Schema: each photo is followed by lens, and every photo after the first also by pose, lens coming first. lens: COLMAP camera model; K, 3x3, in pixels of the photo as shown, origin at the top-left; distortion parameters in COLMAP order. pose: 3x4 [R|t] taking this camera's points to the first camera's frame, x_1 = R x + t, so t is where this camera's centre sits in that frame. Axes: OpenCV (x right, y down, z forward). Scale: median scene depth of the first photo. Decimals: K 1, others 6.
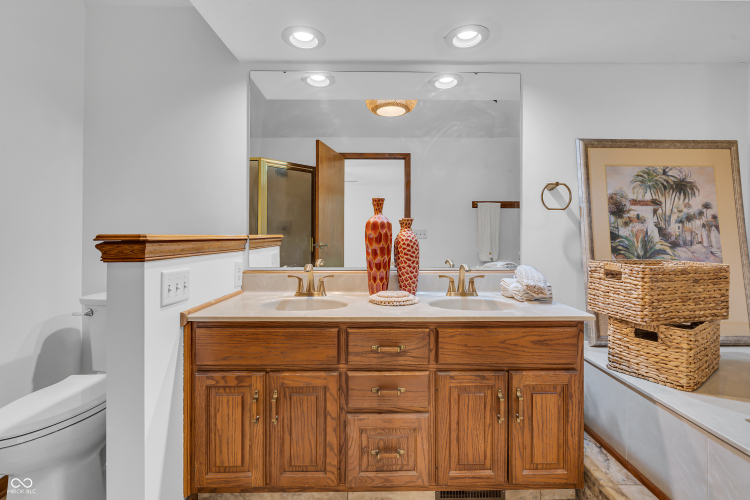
lens RADIAL K [[327.3, 0, 376.5], [0, 327.3, 235.8], [0, 0, 1]] dist [-0.001920, -0.000093]
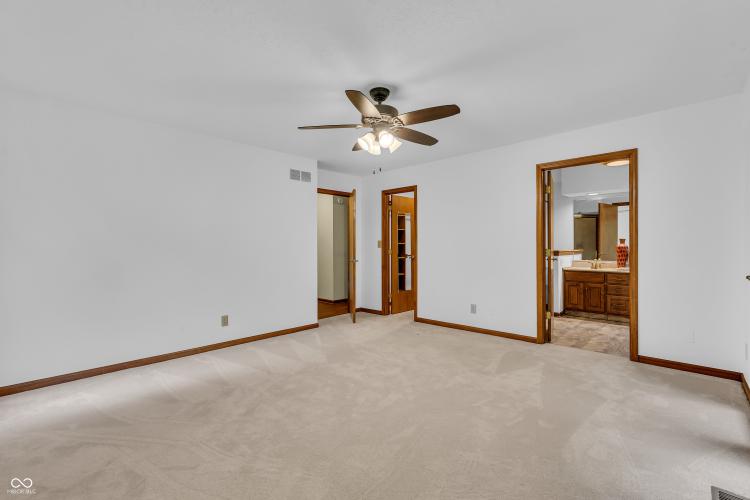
lens RADIAL K [[334.7, 0, 376.6], [0, 334.7, 249.6], [0, 0, 1]] dist [-0.002526, -0.000218]
pose [[0.715364, 0.000531, -0.698752, 0.734697], [0.006093, 0.999957, 0.006998, -0.058509], [0.698725, -0.009263, 0.715330, -3.805621]]
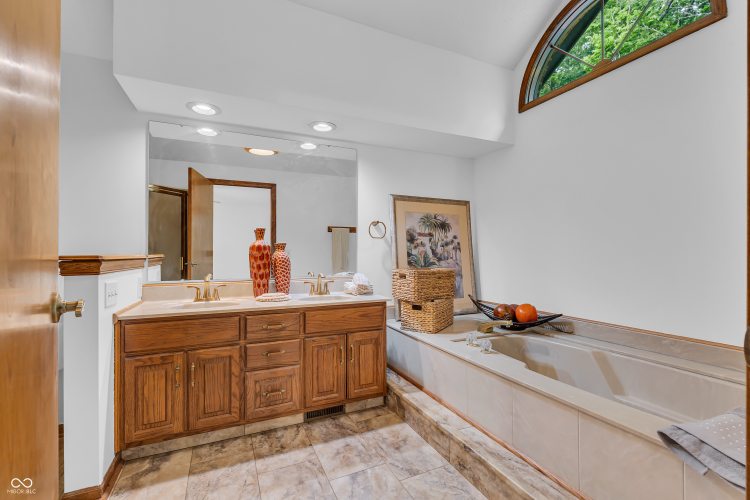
lens RADIAL K [[325.9, 0, 376.6], [0, 325.9, 250.6], [0, 0, 1]] dist [-0.005746, -0.000080]
pose [[0.909879, 0.000022, 0.414875, -0.158833], [0.004701, 0.999935, -0.010362, -0.003443], [-0.414848, 0.011378, 0.909820, -0.616842]]
